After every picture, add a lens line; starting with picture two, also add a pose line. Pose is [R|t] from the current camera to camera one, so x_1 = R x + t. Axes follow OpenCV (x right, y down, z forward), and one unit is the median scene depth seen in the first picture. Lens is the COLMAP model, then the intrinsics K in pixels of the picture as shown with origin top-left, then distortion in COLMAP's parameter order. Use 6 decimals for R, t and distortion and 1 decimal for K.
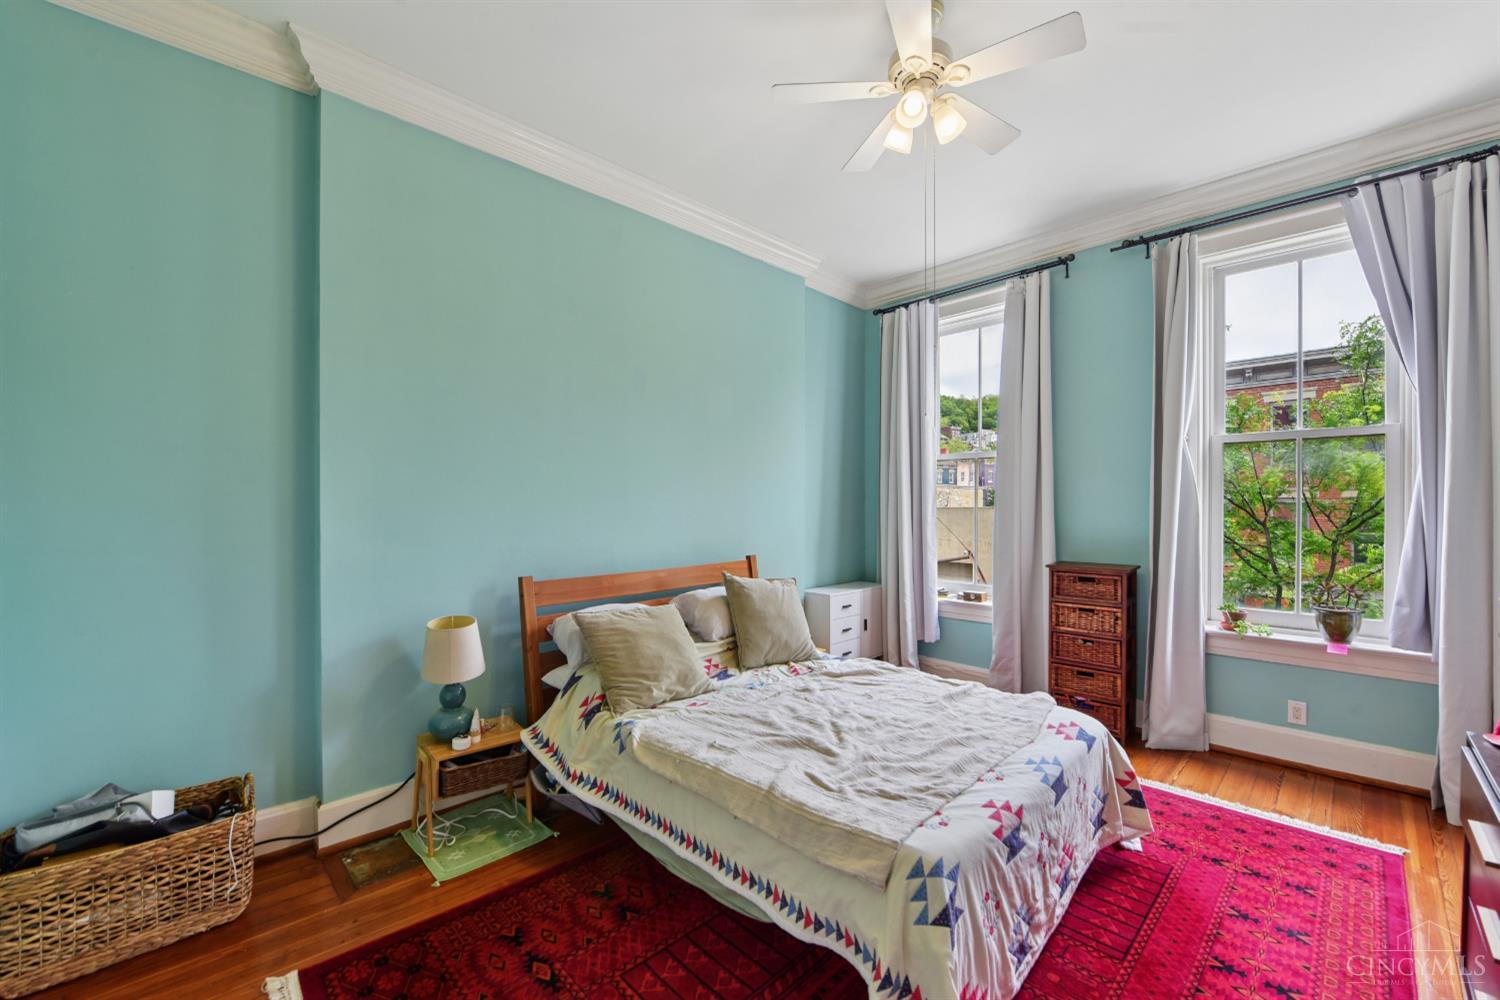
lens RADIAL K [[614.3, 0, 751.5], [0, 614.3, 536.1], [0, 0, 1]] dist [-0.017389, -0.000030]
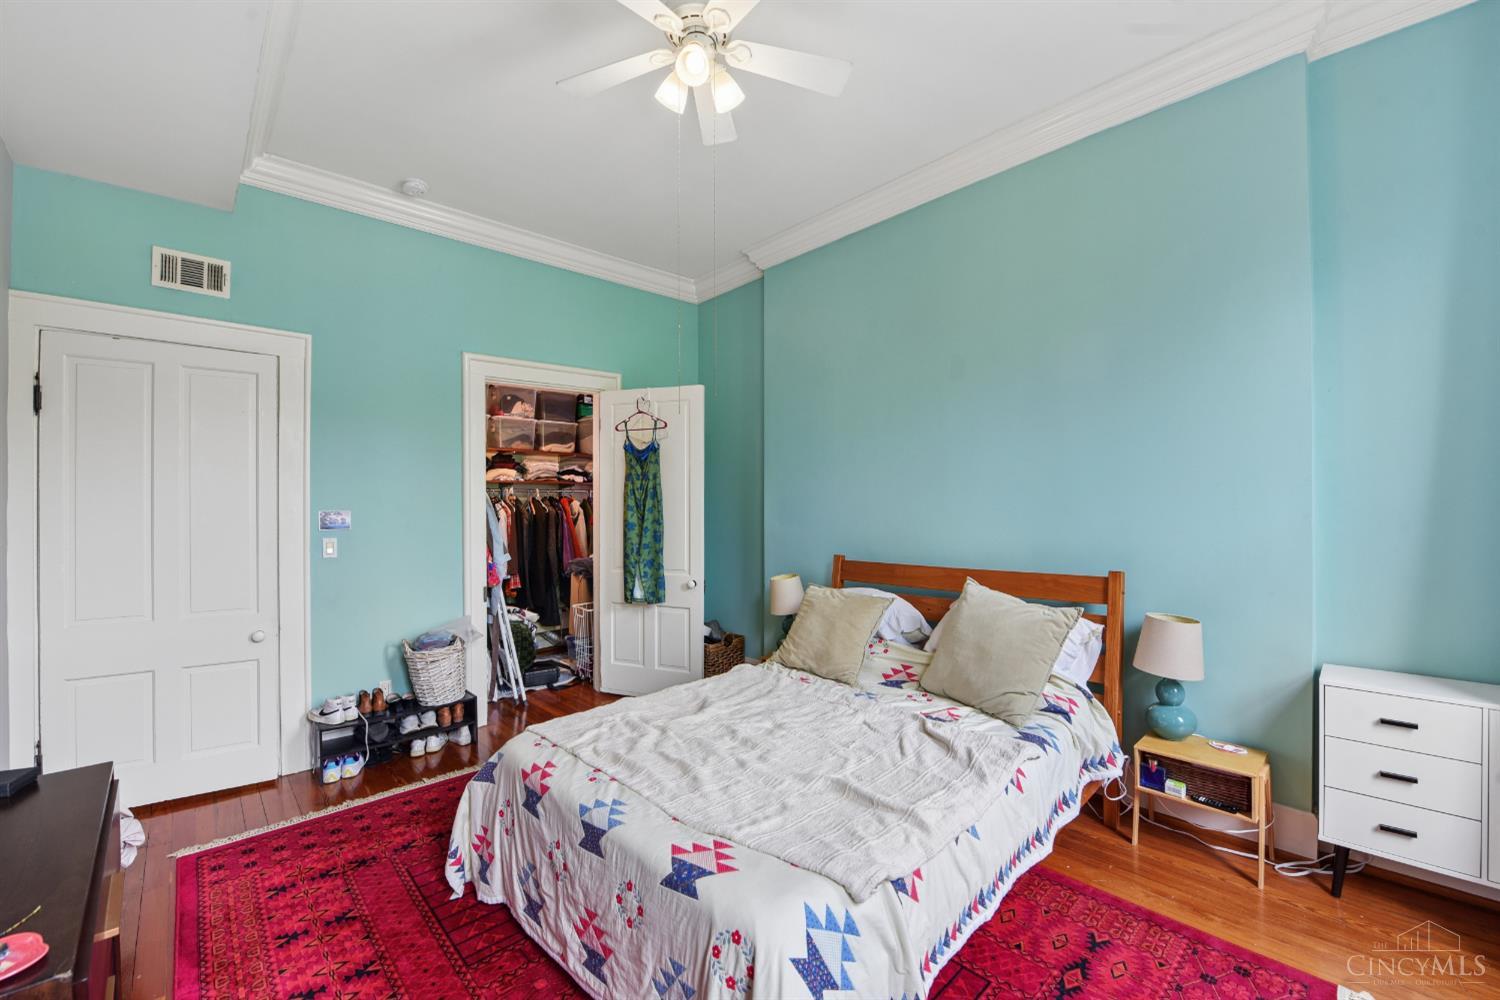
lens RADIAL K [[611.4, 0, 748.6], [0, 611.4, 505.2], [0, 0, 1]] dist [-0.018790, -0.000271]
pose [[-0.038738, -0.004294, -0.999240, 0.846946], [-0.051090, 0.998691, -0.002311, -0.021091], [0.997942, 0.050962, -0.038906, 0.797369]]
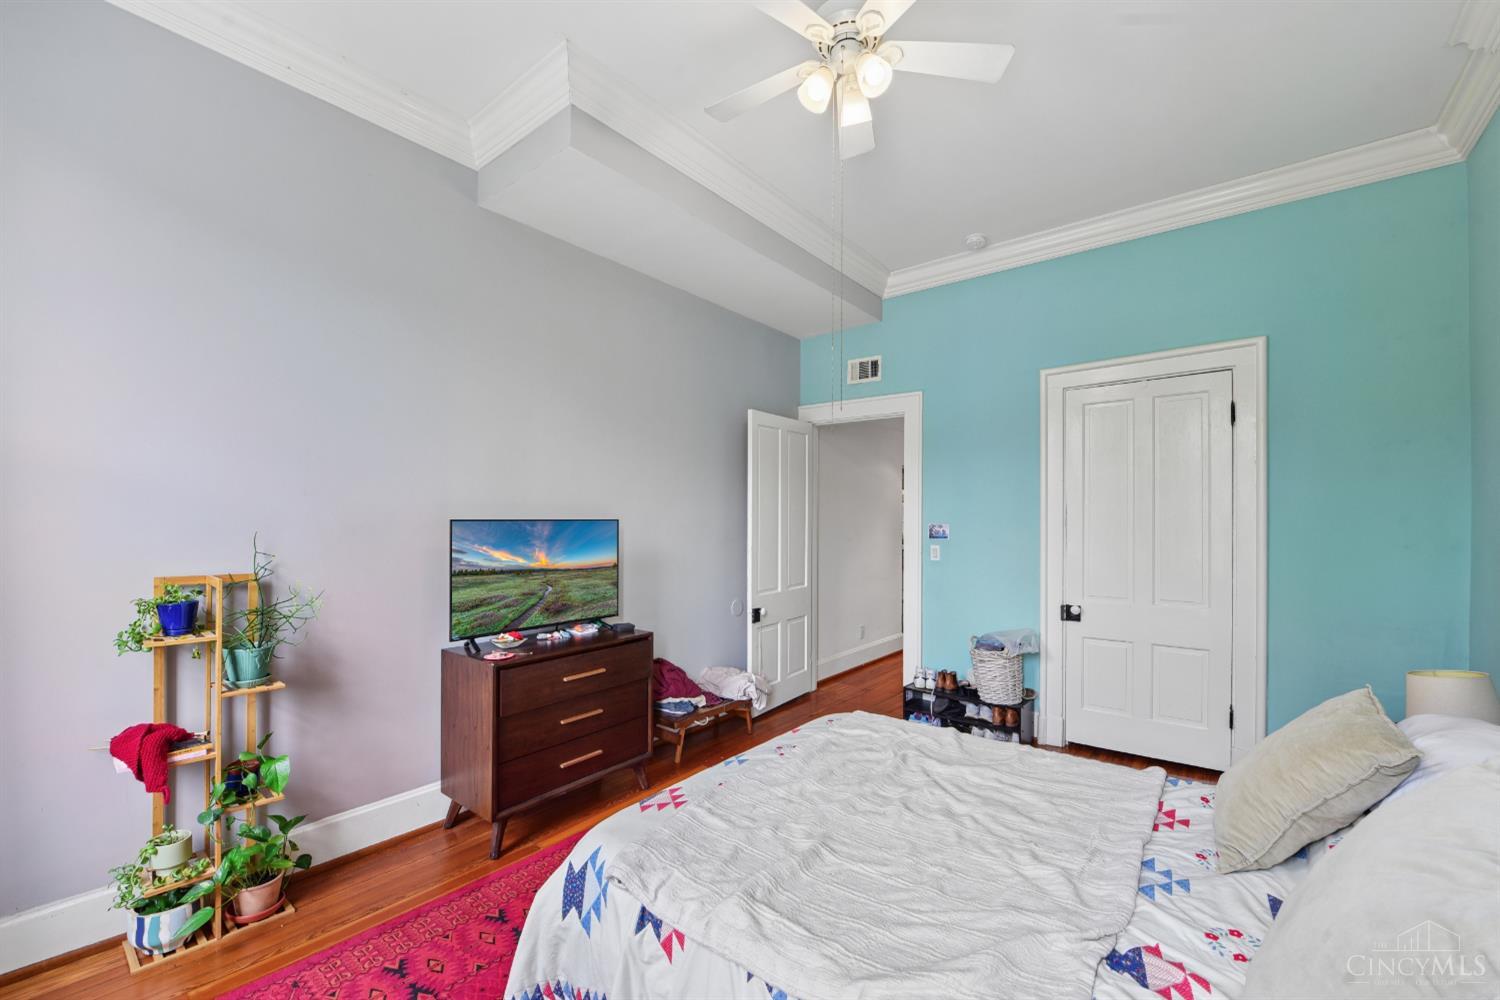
lens RADIAL K [[604.4, 0, 750.1], [0, 604.4, 510.1], [0, 0, 1]] dist [-0.012335, -0.000089]
pose [[-0.994212, -0.008092, -0.107126, 0.374387], [-0.013140, 0.998832, 0.046501, -0.064938], [0.106625, 0.047639, -0.993157, 1.331809]]
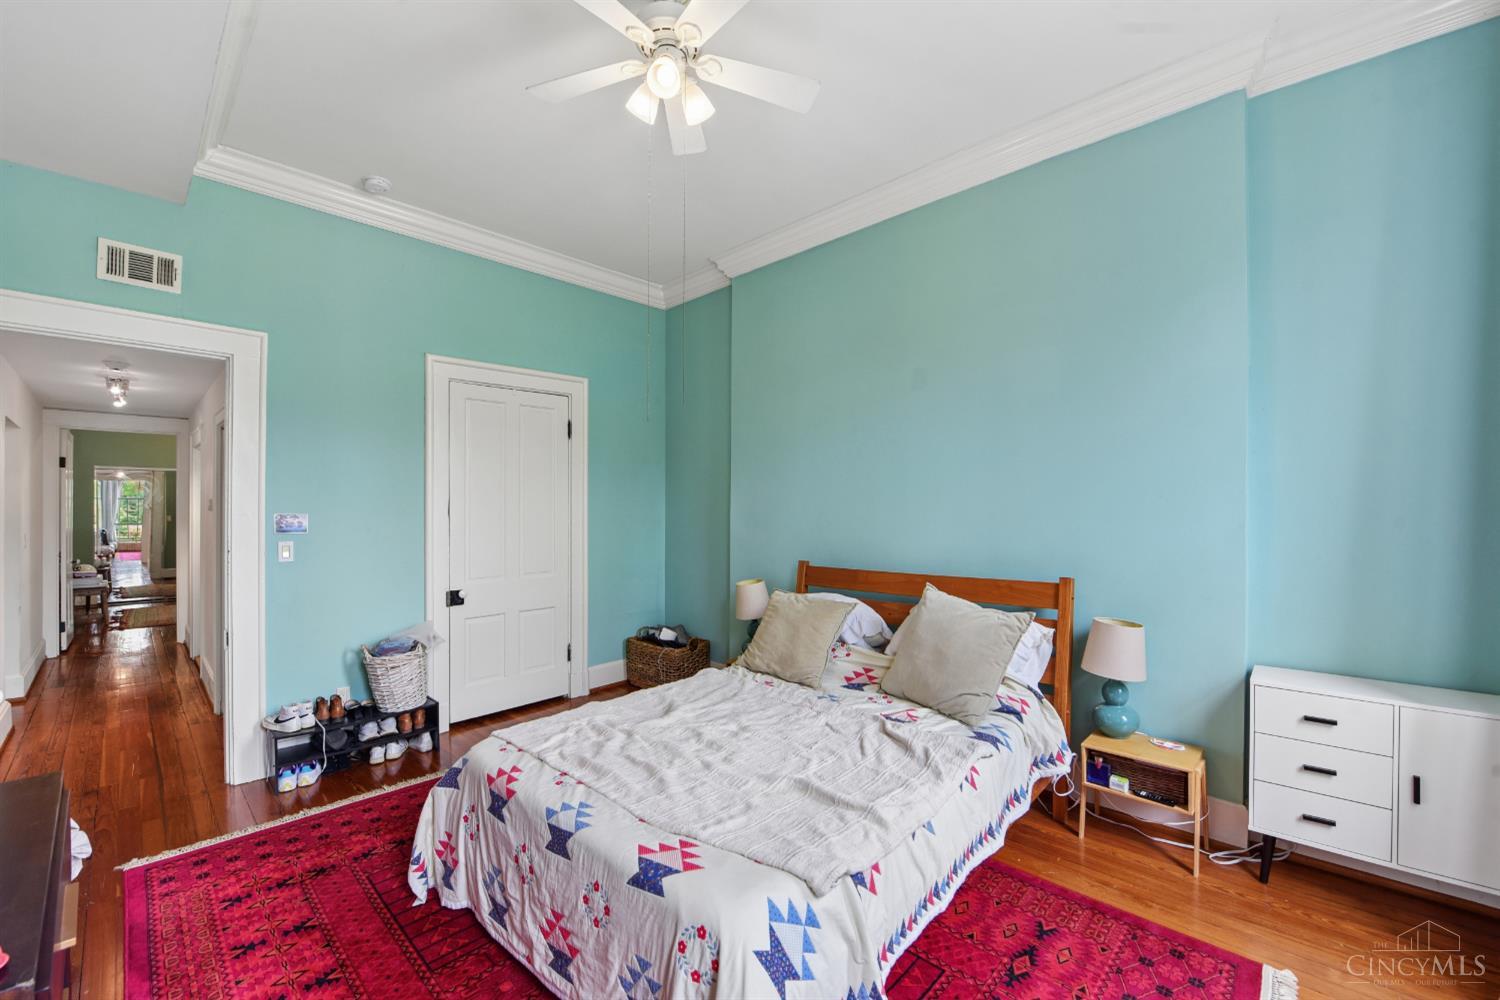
lens RADIAL K [[611.1, 0, 746.1], [0, 611.1, 511.5], [0, 0, 1]] dist [-0.018935, -0.000166]
pose [[0.013524, -0.001249, -0.999908, 0.859525], [-0.058423, 0.998290, -0.002037, -0.023893], [0.998200, 0.058446, 0.013428, 0.796287]]
